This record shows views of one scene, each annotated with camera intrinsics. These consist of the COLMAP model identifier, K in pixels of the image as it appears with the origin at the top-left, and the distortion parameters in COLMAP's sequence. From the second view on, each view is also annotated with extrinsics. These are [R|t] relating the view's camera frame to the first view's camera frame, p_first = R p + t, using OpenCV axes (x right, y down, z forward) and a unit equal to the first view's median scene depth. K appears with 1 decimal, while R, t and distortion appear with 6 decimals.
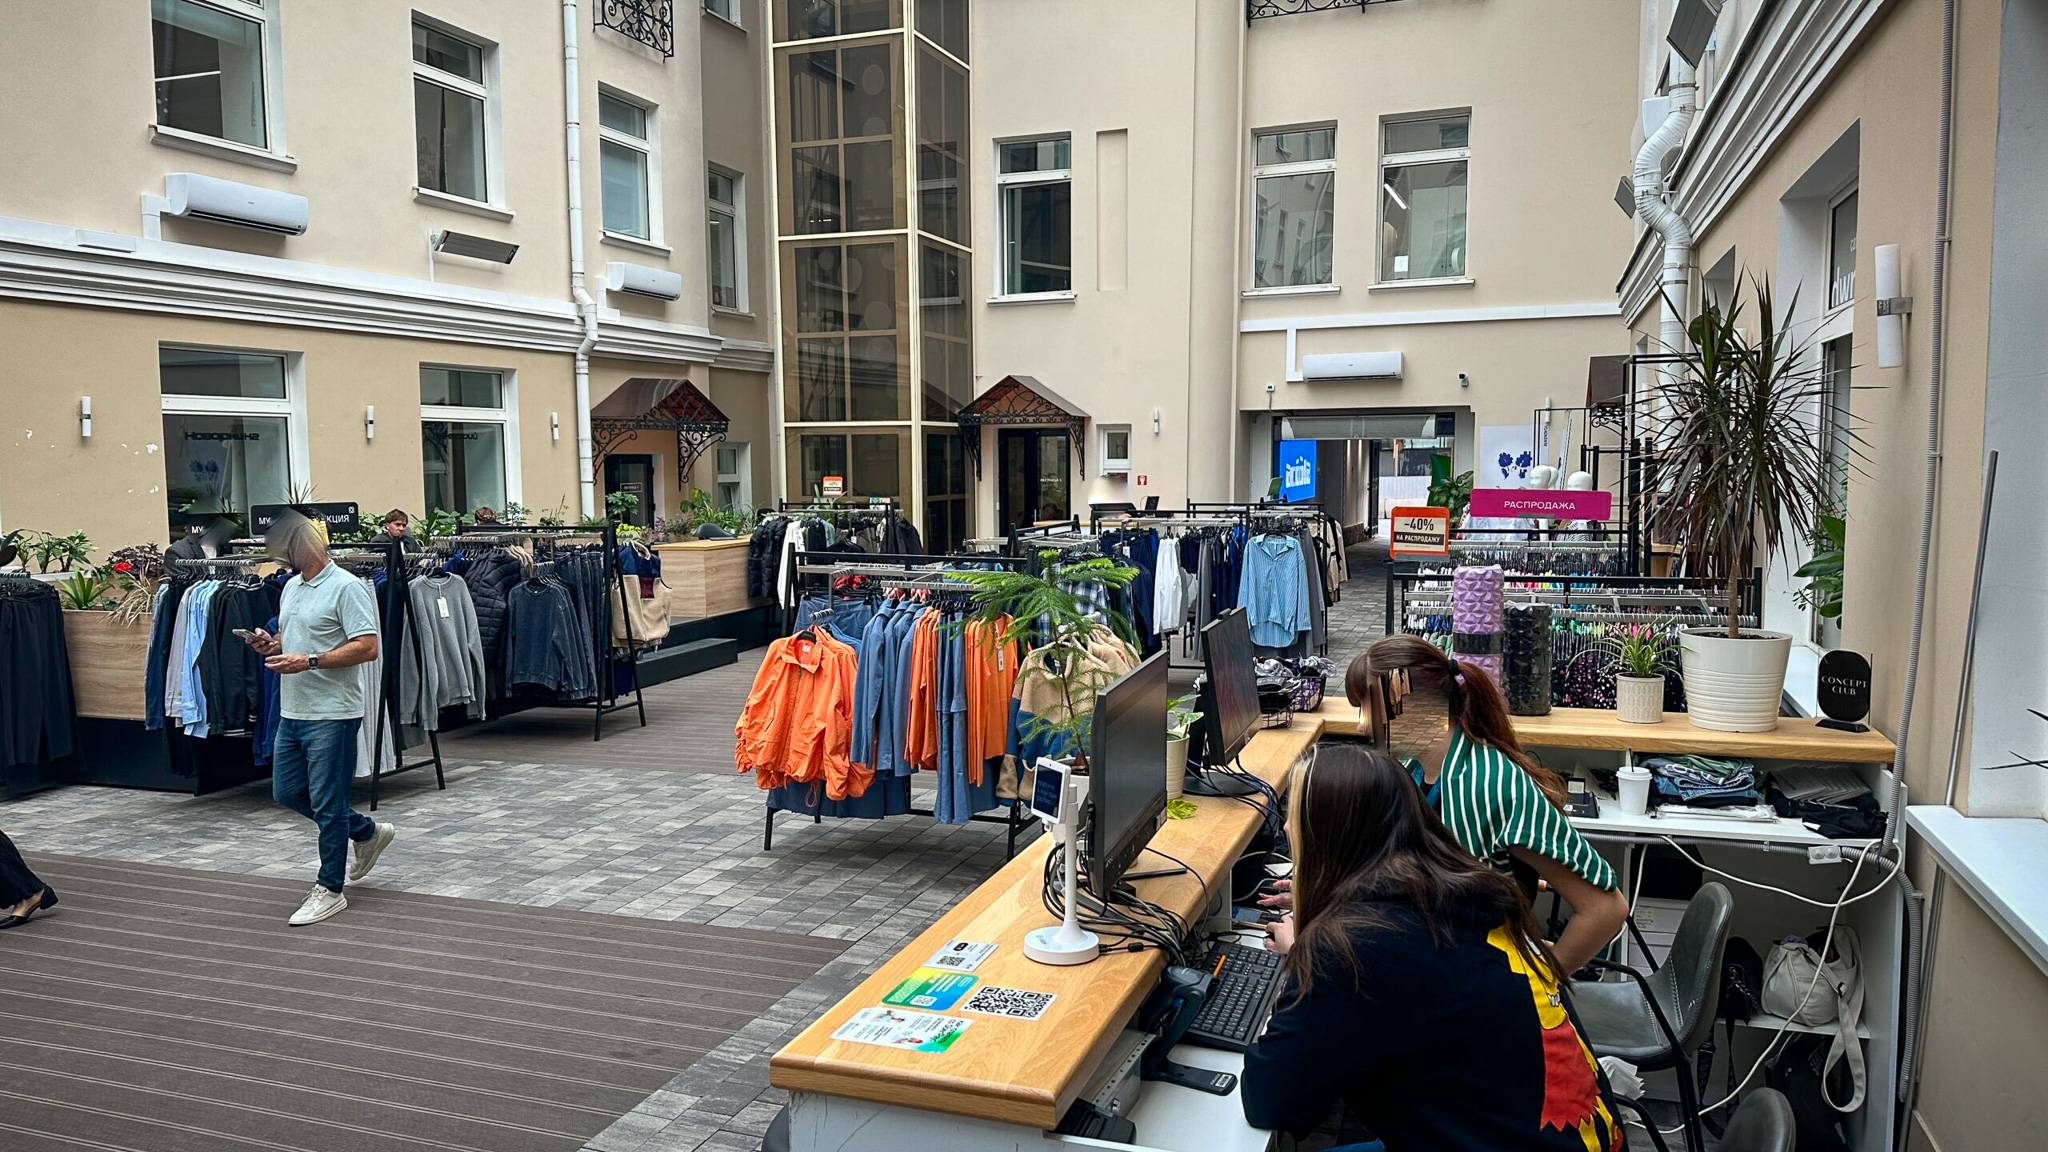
lens RADIAL K [[1450.5, 0, 1036.1], [0, 1450.5, 562.6], [0, 0, 1]] dist [0.166364, -0.228095]
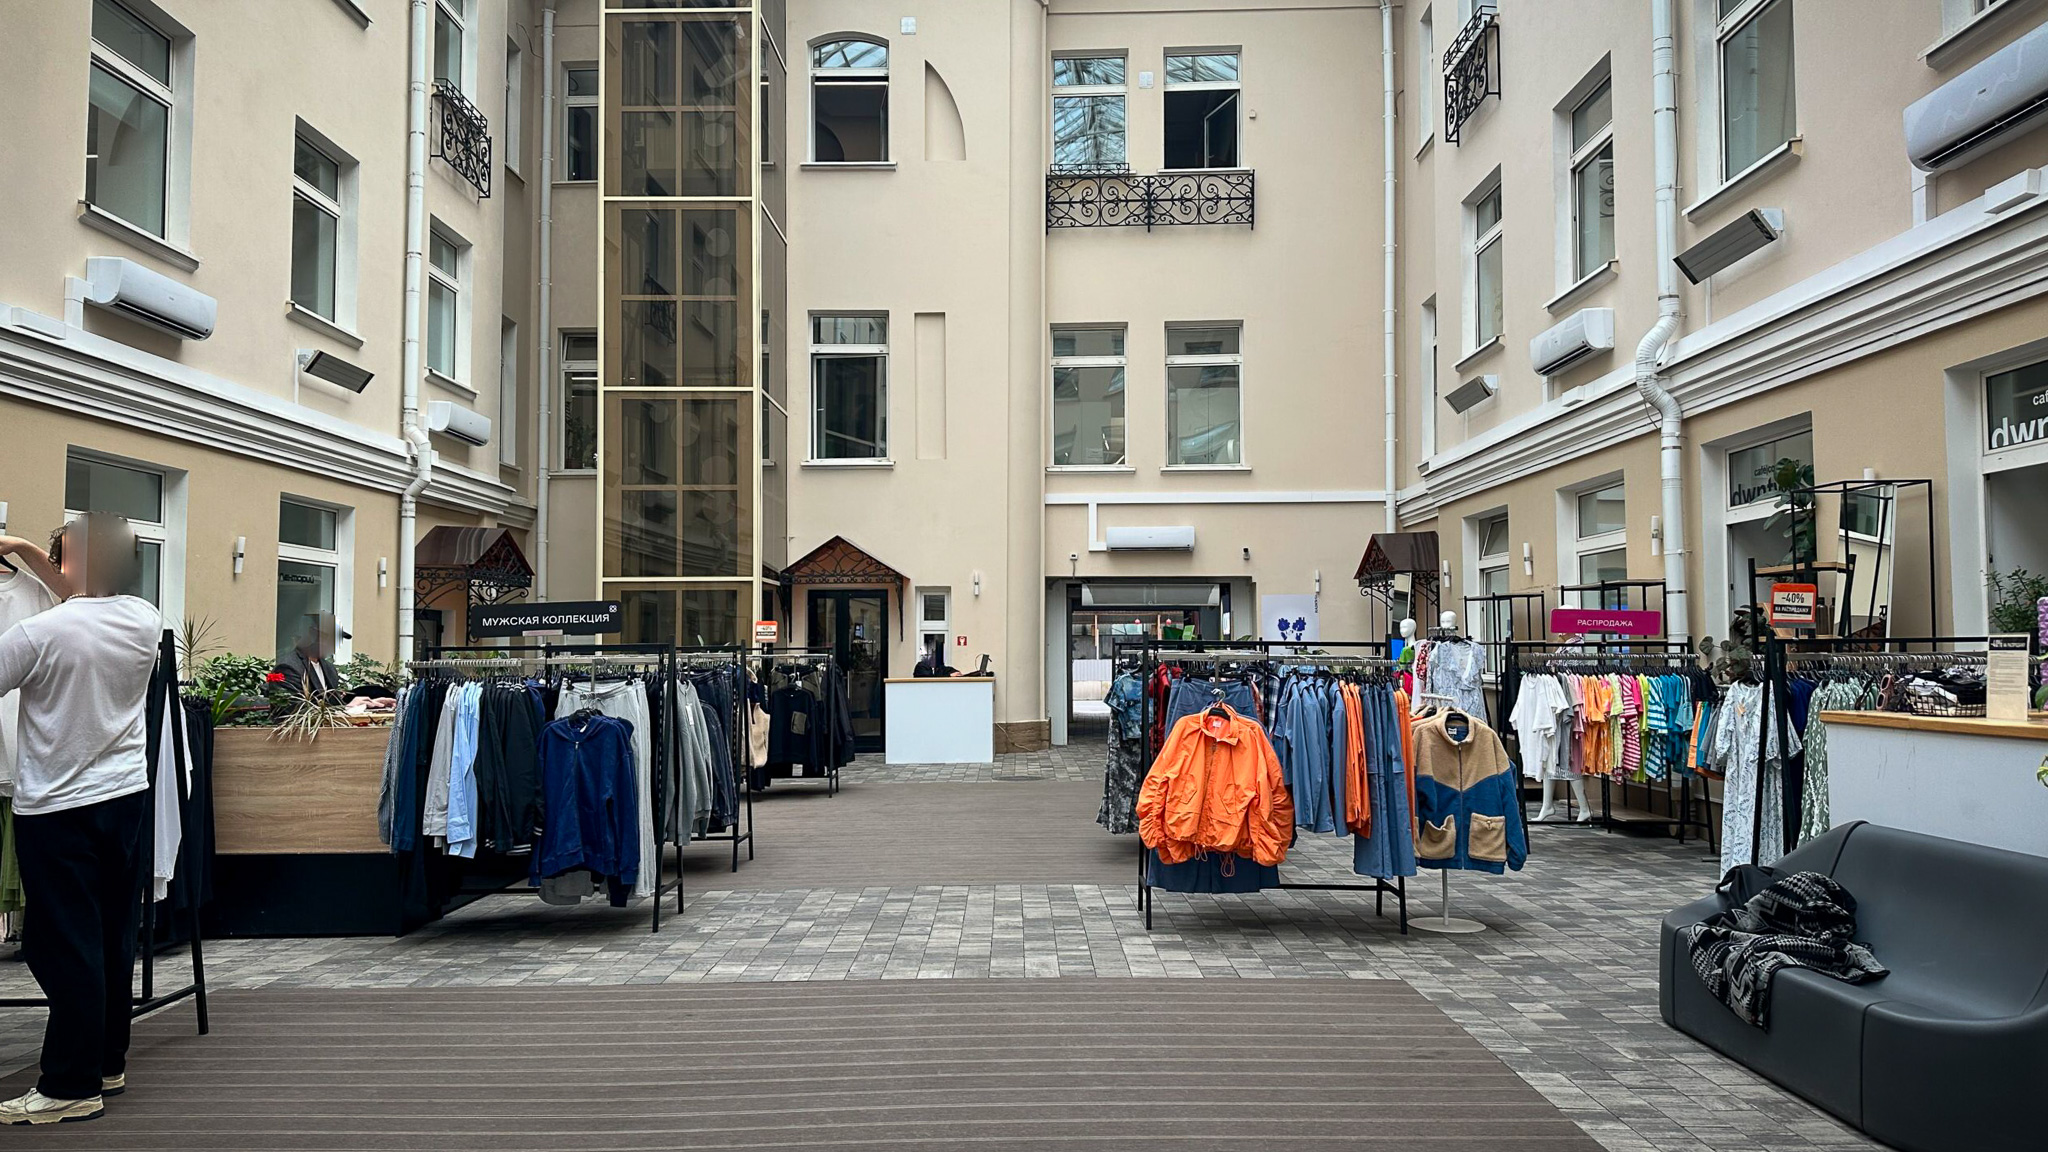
lens RADIAL K [[1450.5, 0, 1036.1], [0, 1450.5, 562.6], [0, 0, 1]] dist [0.166364, -0.228095]
pose [[0.938291, 0.025952, 0.344871, -0.242789], [0.023020, 0.990283, -0.137152, 0.031868], [-0.345079, 0.136627, 0.928576, 0.020258]]
